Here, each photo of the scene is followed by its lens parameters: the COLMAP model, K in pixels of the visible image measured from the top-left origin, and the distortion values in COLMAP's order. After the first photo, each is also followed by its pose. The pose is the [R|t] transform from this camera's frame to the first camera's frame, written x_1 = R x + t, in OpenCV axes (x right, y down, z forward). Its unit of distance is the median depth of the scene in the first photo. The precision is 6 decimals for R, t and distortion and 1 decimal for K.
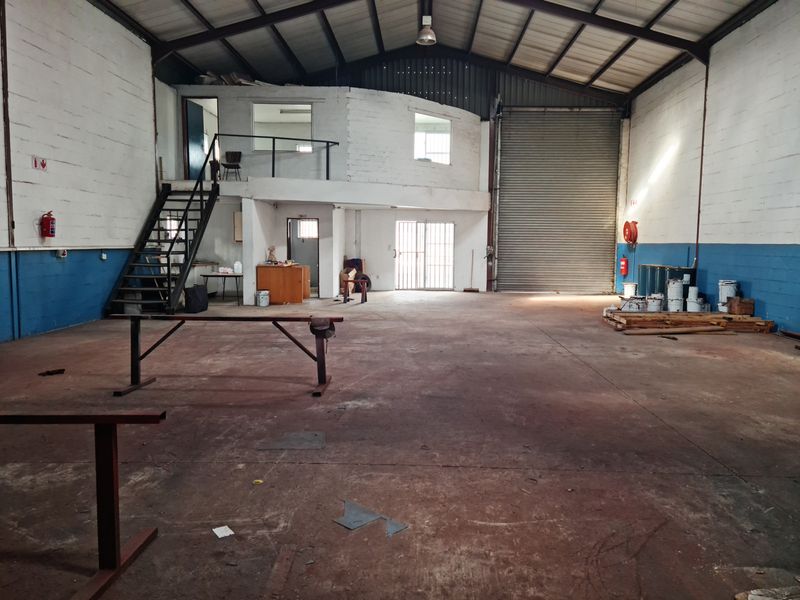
lens RADIAL K [[620.9, 0, 400.8], [0, 620.9, 290.5], [0, 0, 1]] dist [0.092202, -0.100372]
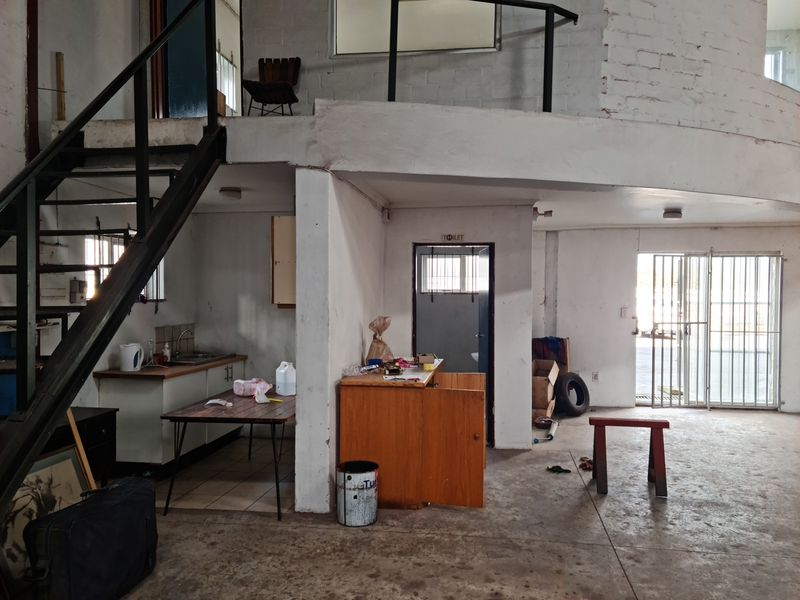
lens RADIAL K [[620.9, 0, 397.2], [0, 620.9, 299.2], [0, 0, 1]] dist [0.092202, -0.100372]
pose [[0.991893, -0.003345, -0.127033, -0.168871], [-0.005320, 0.997684, -0.067806, -0.063750], [0.126966, 0.067932, 0.989578, 0.721842]]
